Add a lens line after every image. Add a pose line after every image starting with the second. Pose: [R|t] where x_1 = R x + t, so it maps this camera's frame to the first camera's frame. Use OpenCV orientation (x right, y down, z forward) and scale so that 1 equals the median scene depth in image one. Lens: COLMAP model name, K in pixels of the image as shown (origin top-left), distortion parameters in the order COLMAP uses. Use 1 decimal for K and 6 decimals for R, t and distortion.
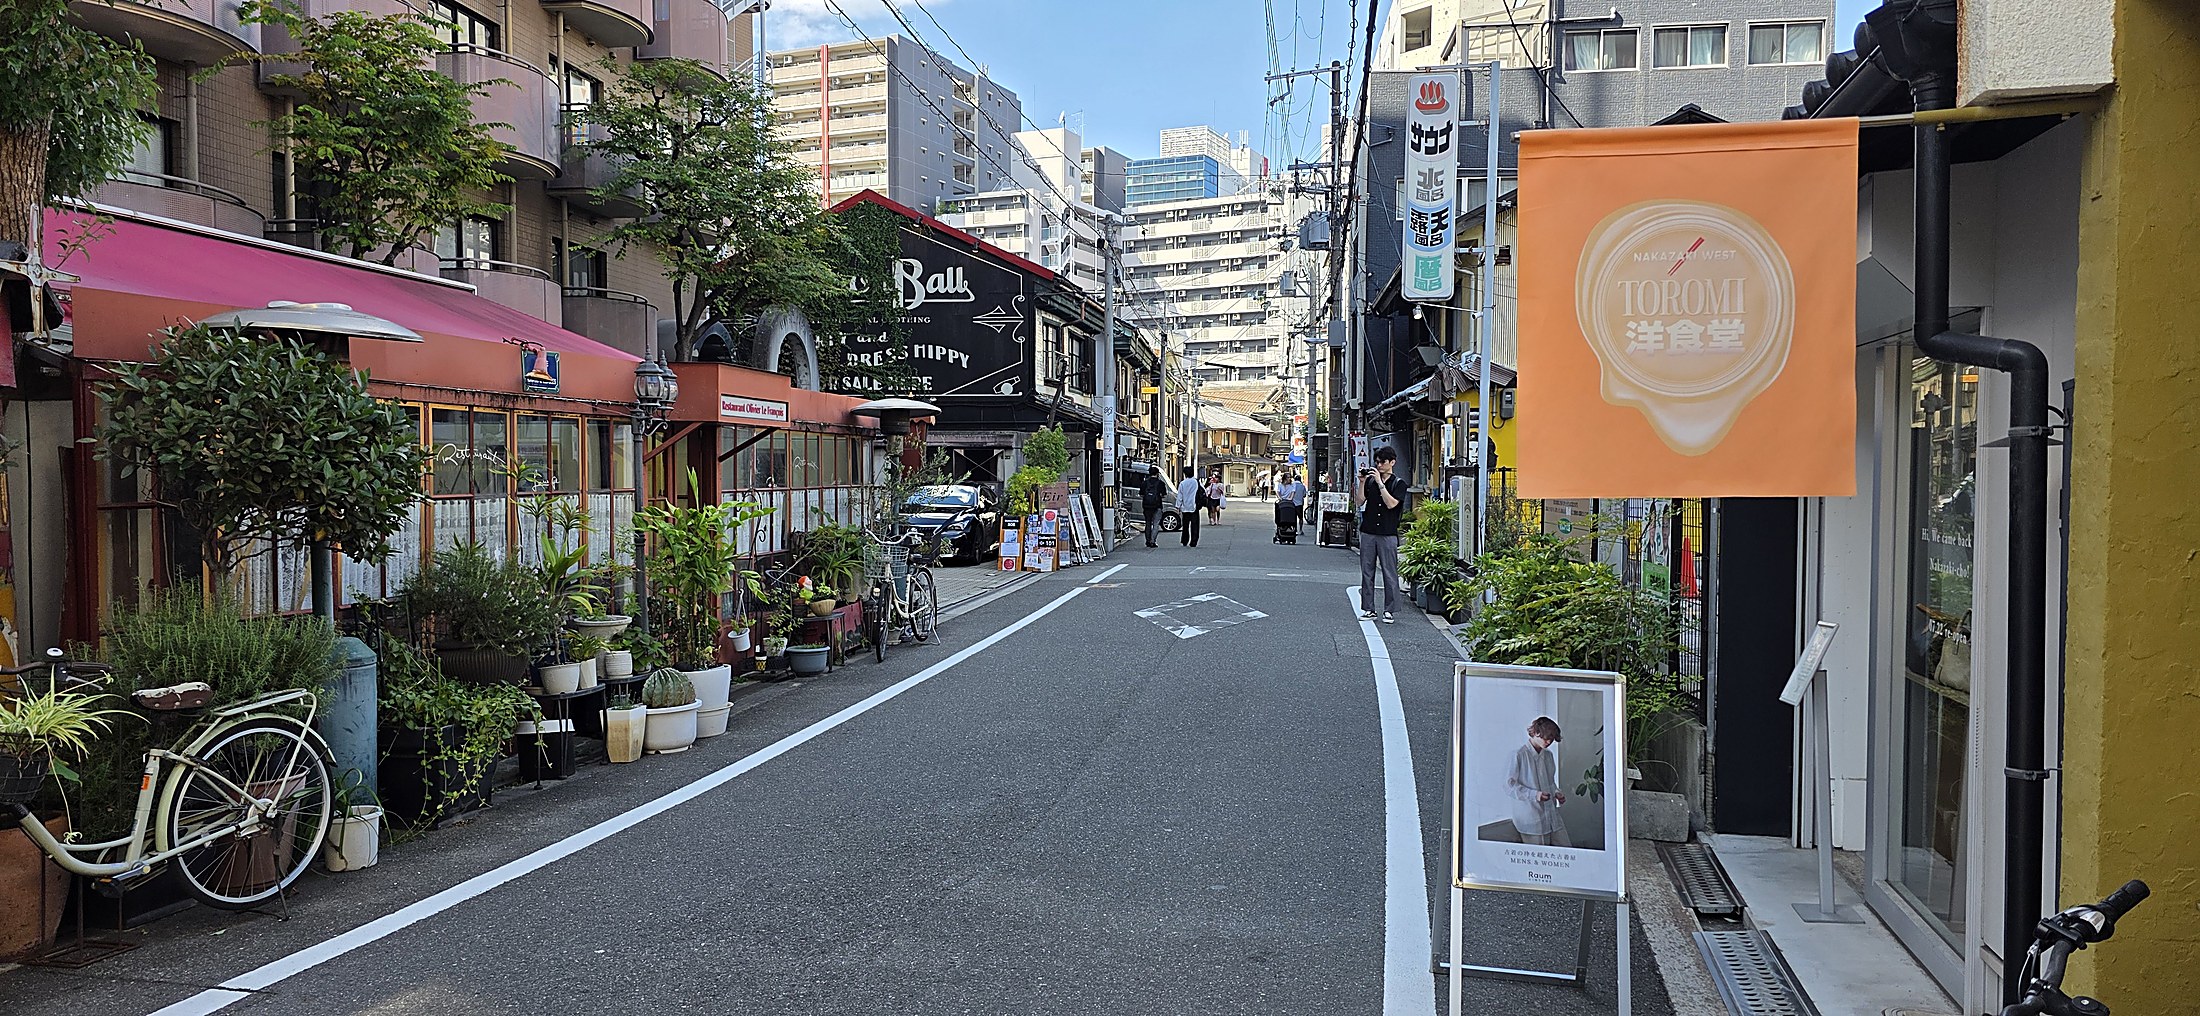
lens RADIAL K [[1449.9, 0, 1110.3], [0, 1449.9, 510.5], [0, 0, 1]] dist [0.085067, -0.085345]
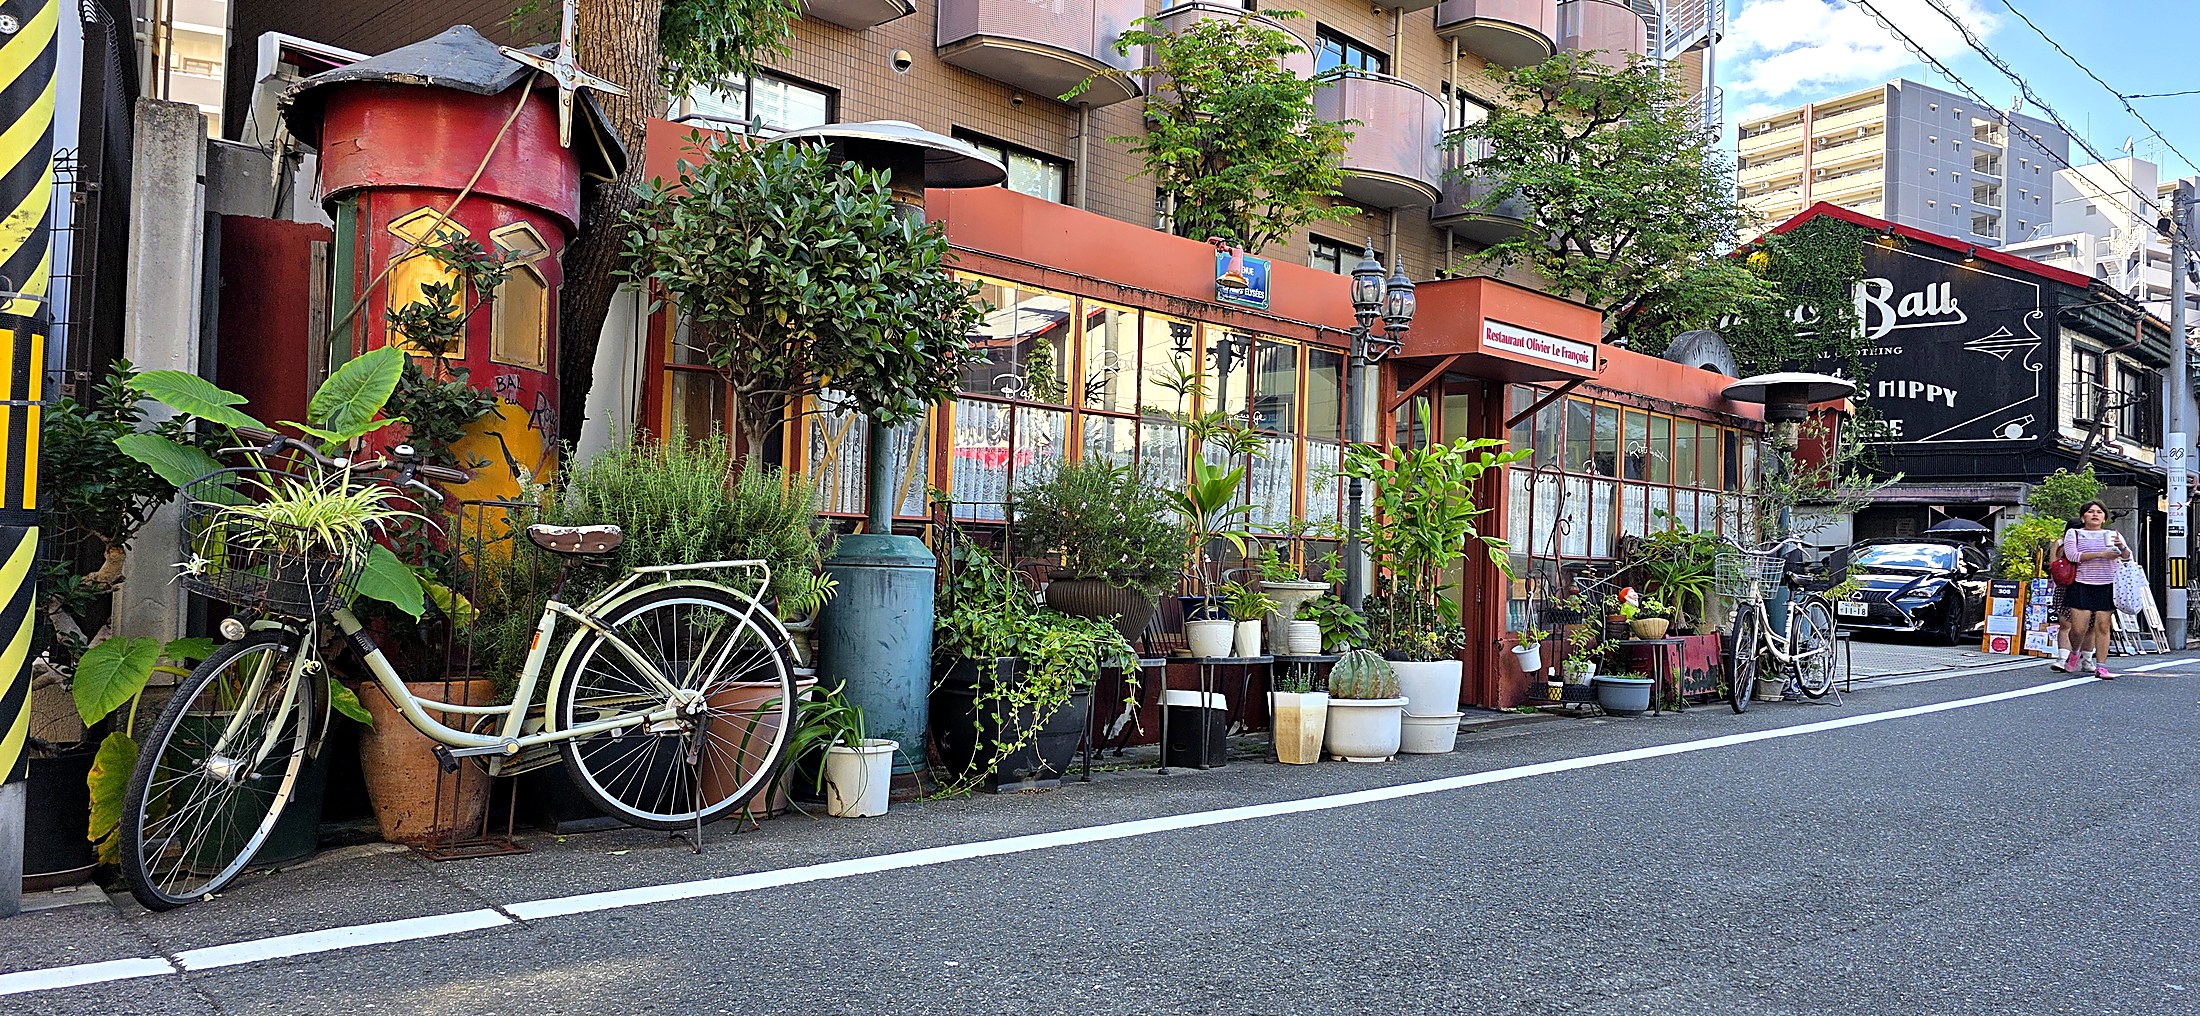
lens RADIAL K [[1449.9, 0, 1110.3], [0, 1449.9, 510.5], [0, 0, 1]] dist [0.085067, -0.085345]
pose [[0.803668, 0.001916, -0.595075, 0.022088], [-0.044575, 0.997379, -0.056990, 0.050741], [0.593407, 0.072326, 0.801647, 0.190353]]
